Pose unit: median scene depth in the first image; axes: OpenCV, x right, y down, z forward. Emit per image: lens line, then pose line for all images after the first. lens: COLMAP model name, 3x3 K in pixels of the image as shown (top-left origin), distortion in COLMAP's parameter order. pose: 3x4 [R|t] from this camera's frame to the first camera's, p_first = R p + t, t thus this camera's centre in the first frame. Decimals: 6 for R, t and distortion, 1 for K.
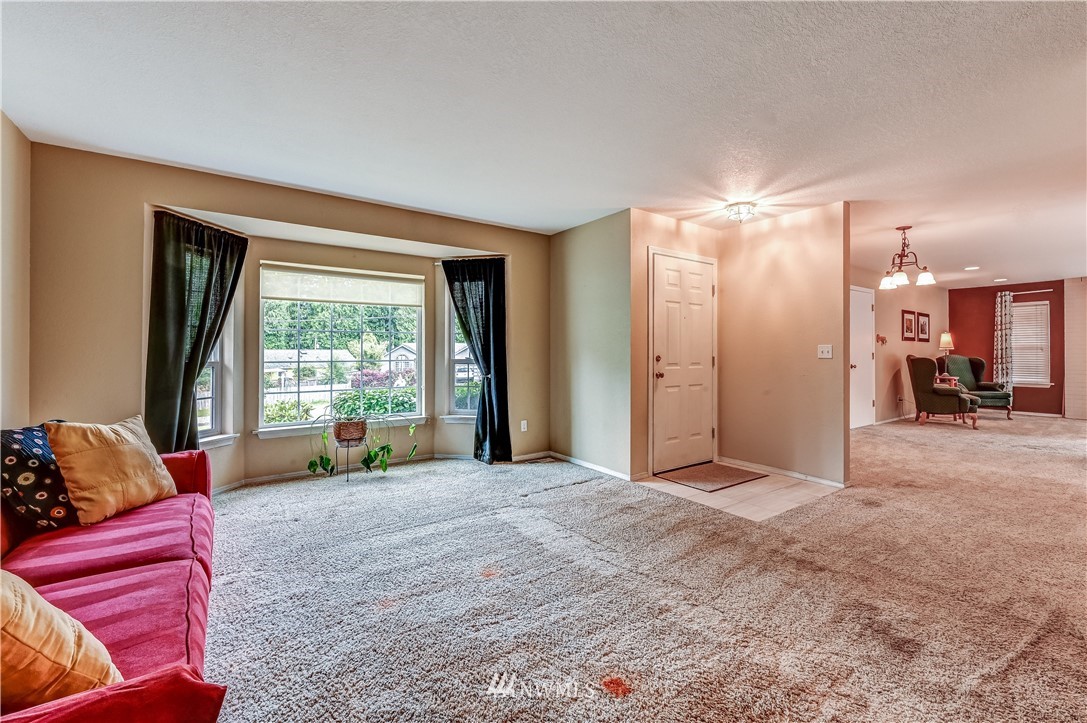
lens RADIAL K [[456.1, 0, 561.2], [0, 456.1, 346.7], [0, 0, 1]] dist [0.002973, -0.000060]
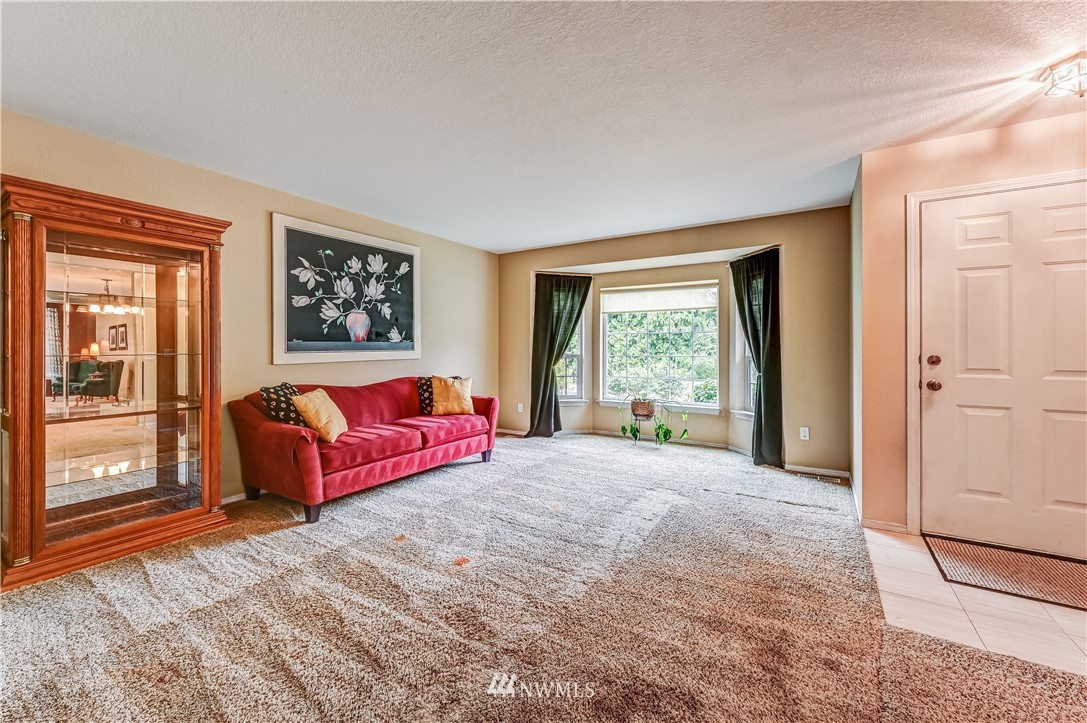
lens RADIAL K [[435.8, 0, 540.5], [0, 435.8, 344.5], [0, 0, 1]] dist [0.000596, 0.000145]
pose [[0.380739, -0.007023, -0.924656, 0.613215], [0.008752, 0.999954, -0.003991, 0.001200], [0.924641, -0.006573, 0.380783, 0.257716]]
